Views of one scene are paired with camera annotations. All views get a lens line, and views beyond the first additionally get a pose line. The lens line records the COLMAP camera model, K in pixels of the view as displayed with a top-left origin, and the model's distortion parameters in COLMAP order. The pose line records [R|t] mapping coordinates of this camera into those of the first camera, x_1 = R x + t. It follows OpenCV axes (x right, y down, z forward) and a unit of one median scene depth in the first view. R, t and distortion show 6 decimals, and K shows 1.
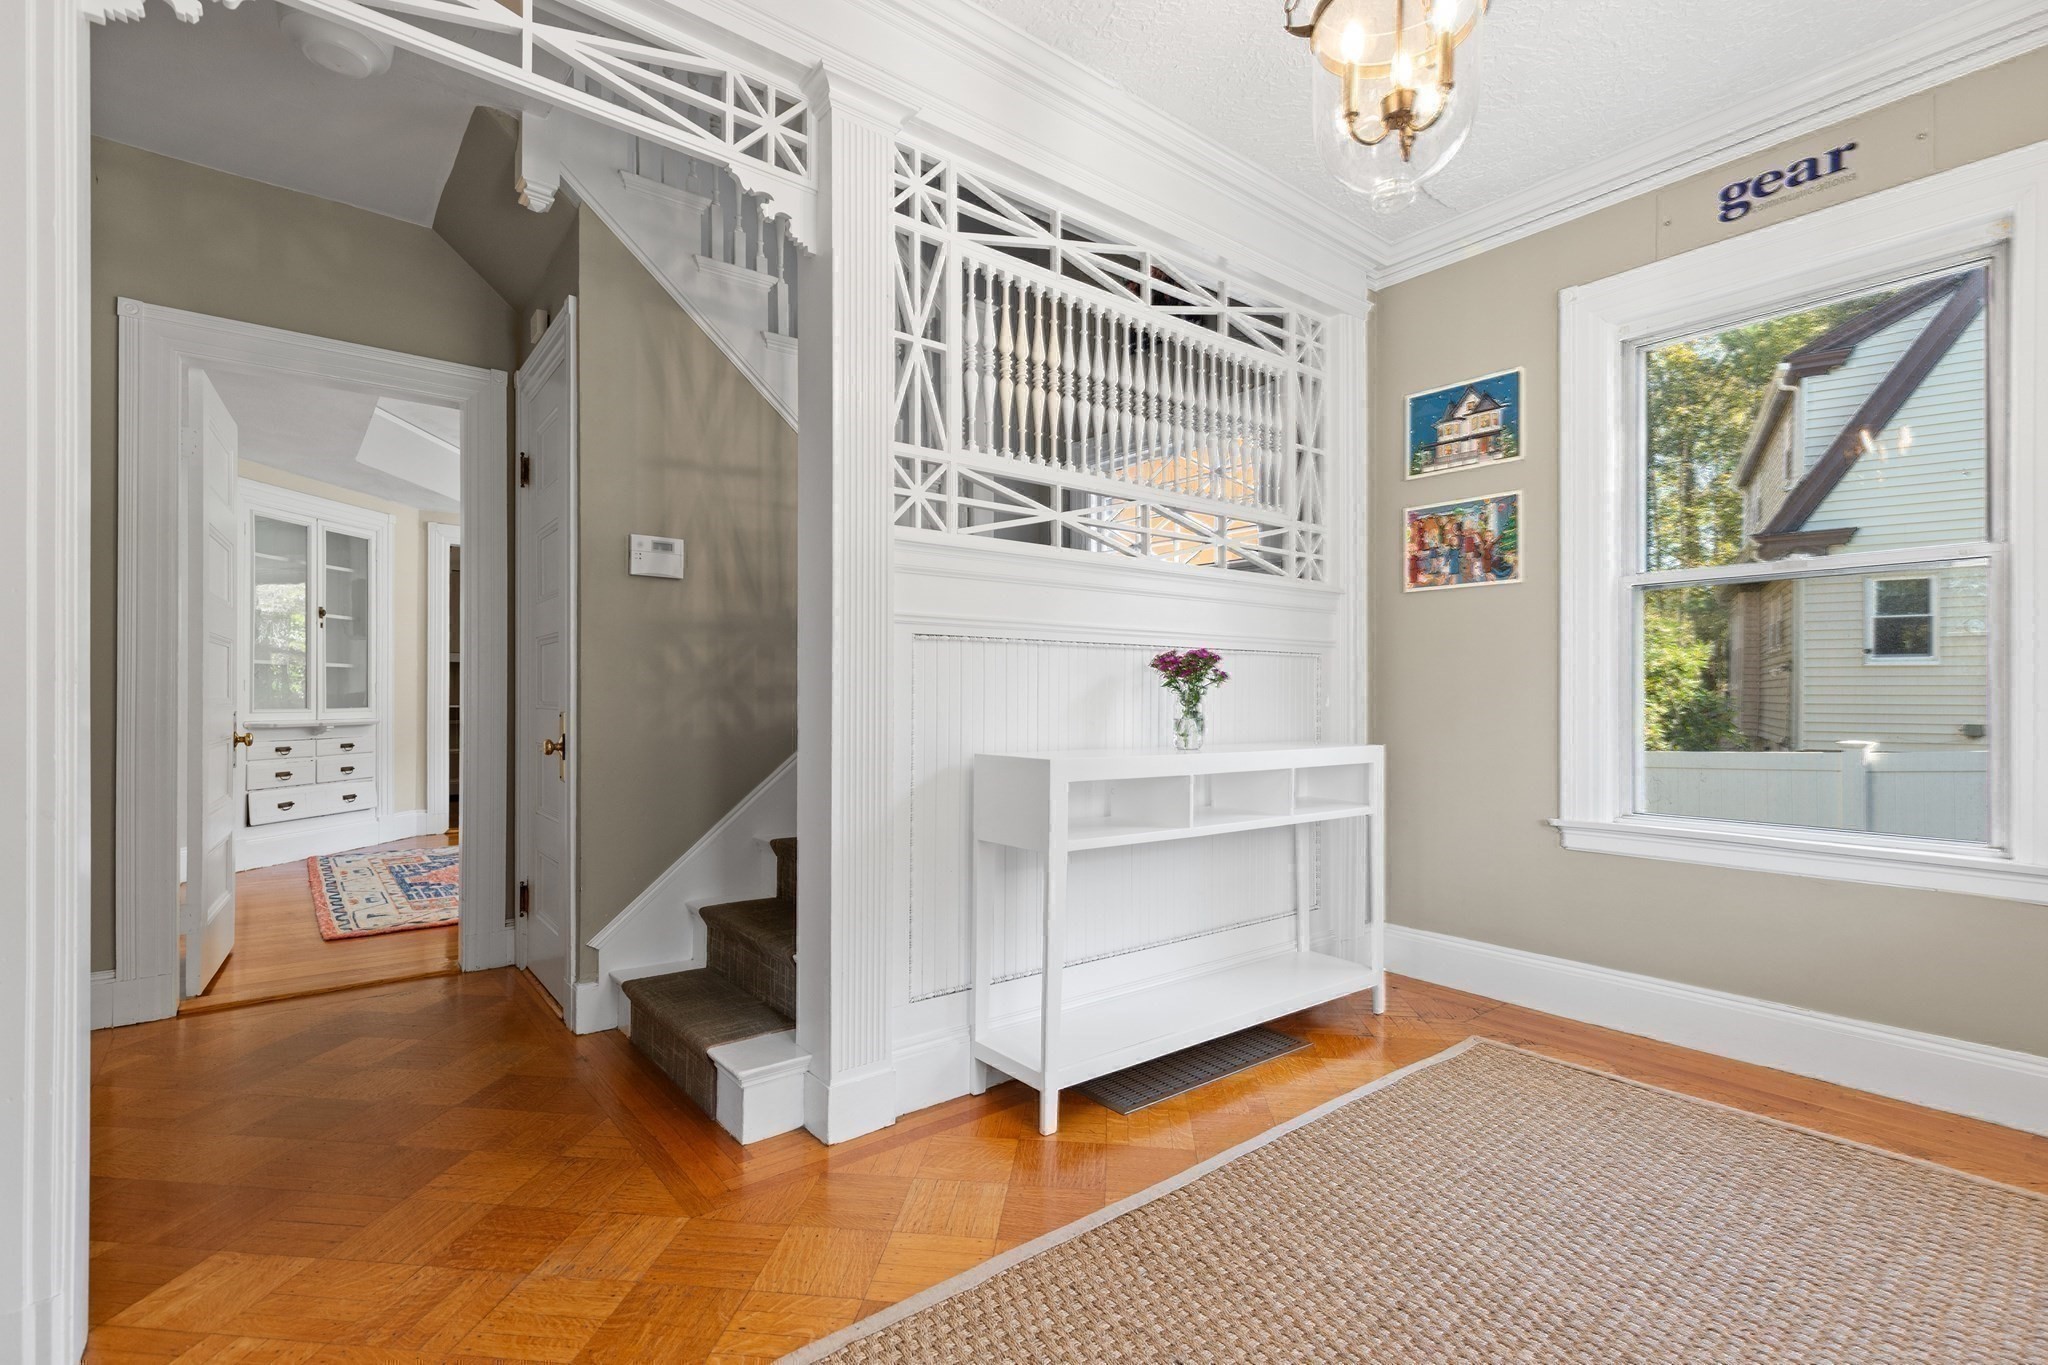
lens RADIAL K [[931.7, 0, 1006.6], [0, 931.7, 692.4], [0, 0, 1]] dist [0.004113, 0.000257]
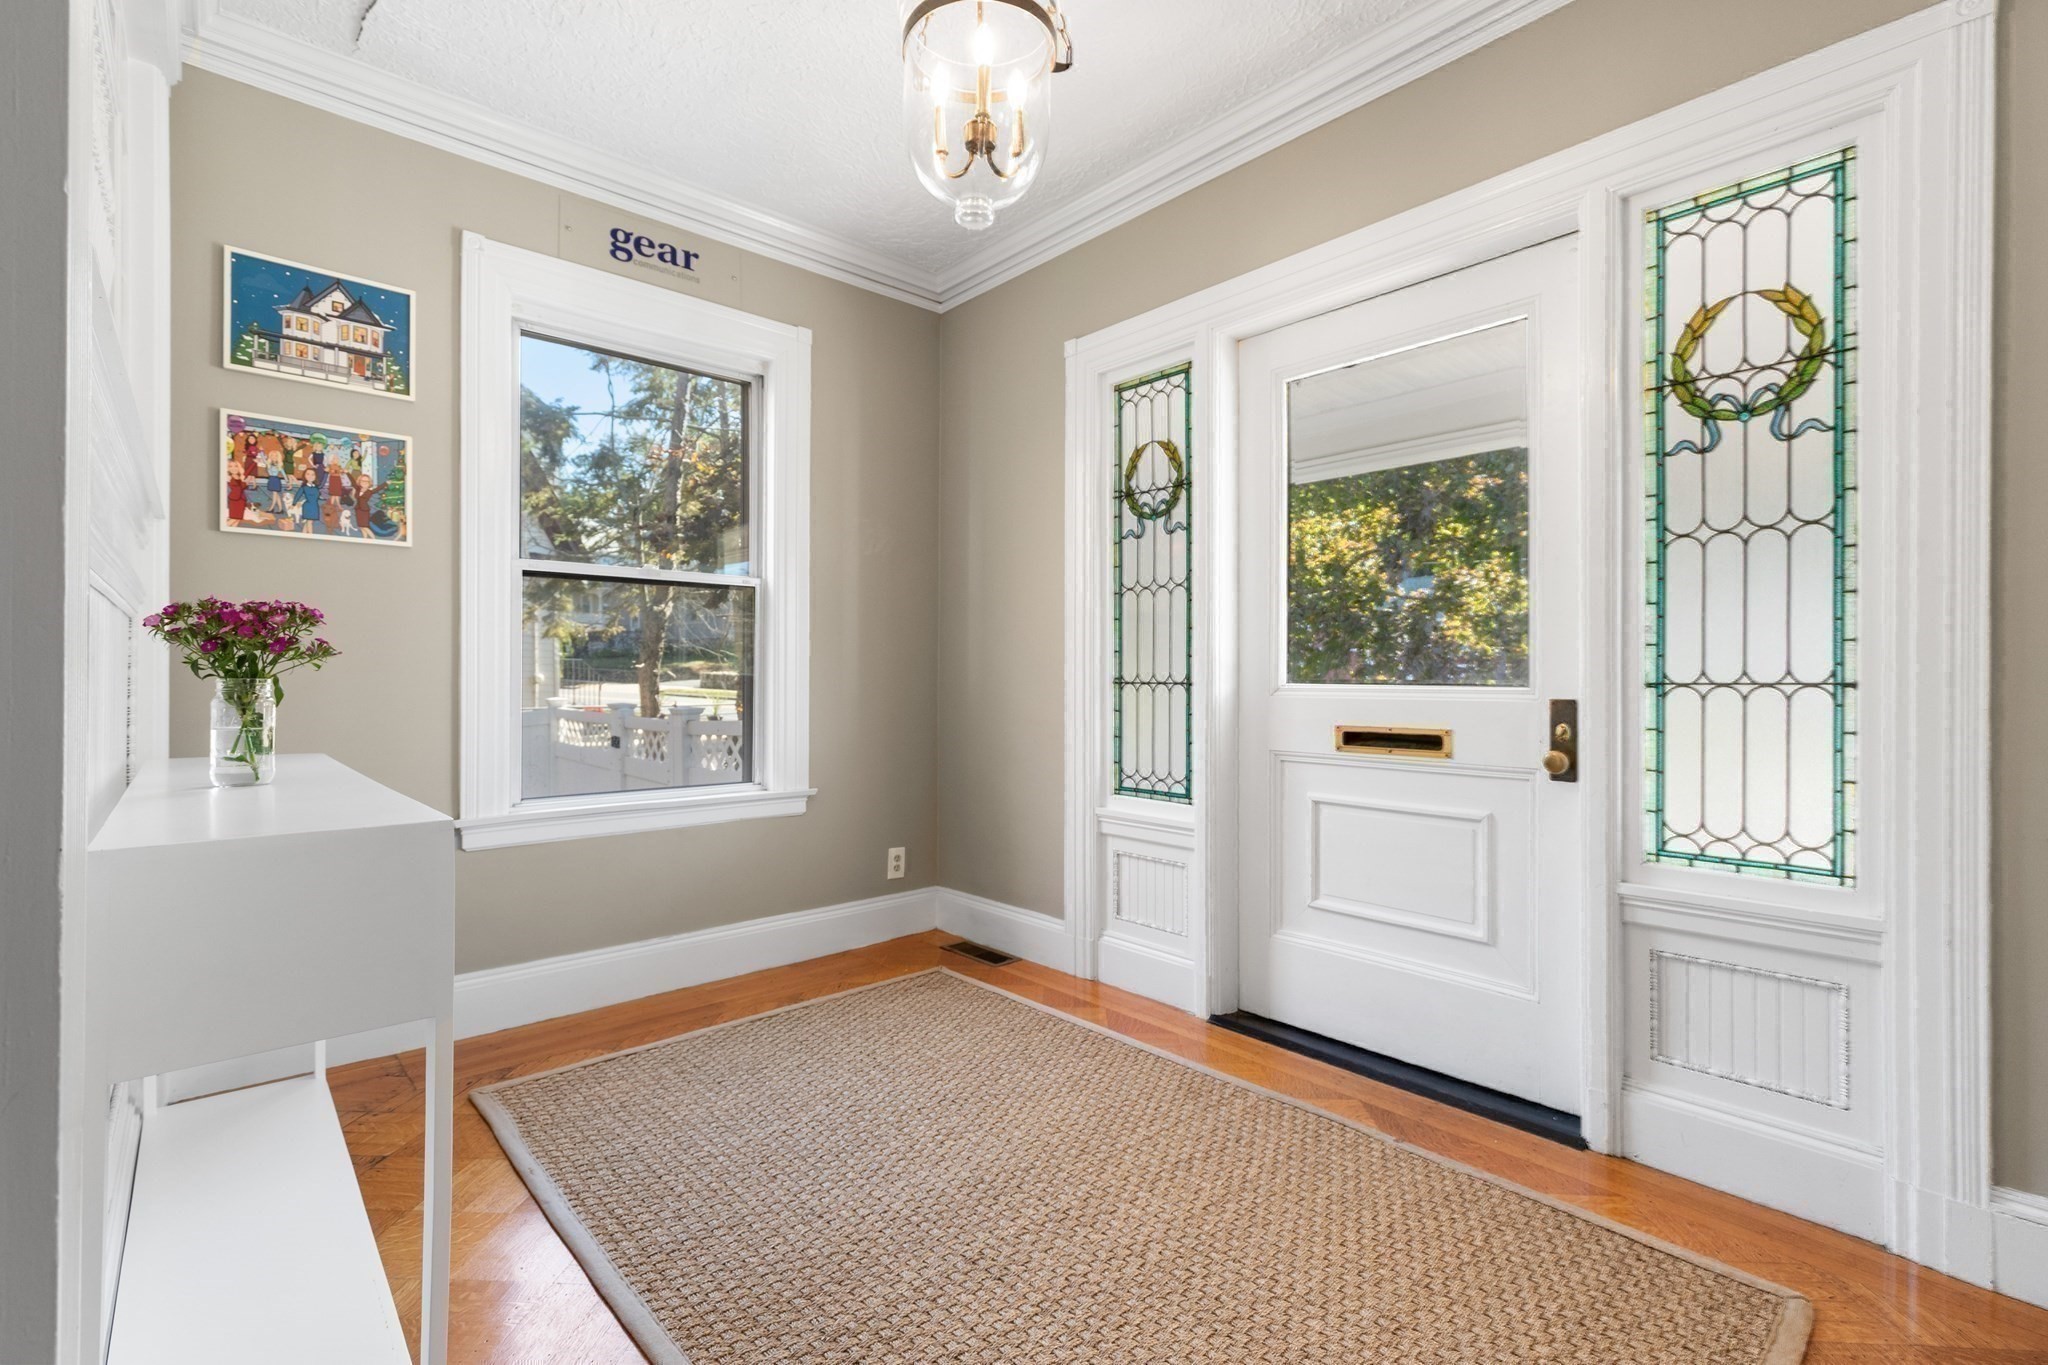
lens RADIAL K [[931.7, 0, 1006.7], [0, 931.7, 675.9], [0, 0, 1]] dist [0.004113, 0.000257]
pose [[-0.059483, 0.004378, 0.998220, -0.310967], [-0.003658, 0.999983, -0.004603, 0.000248], [-0.998223, -0.003925, -0.059466, 0.498365]]
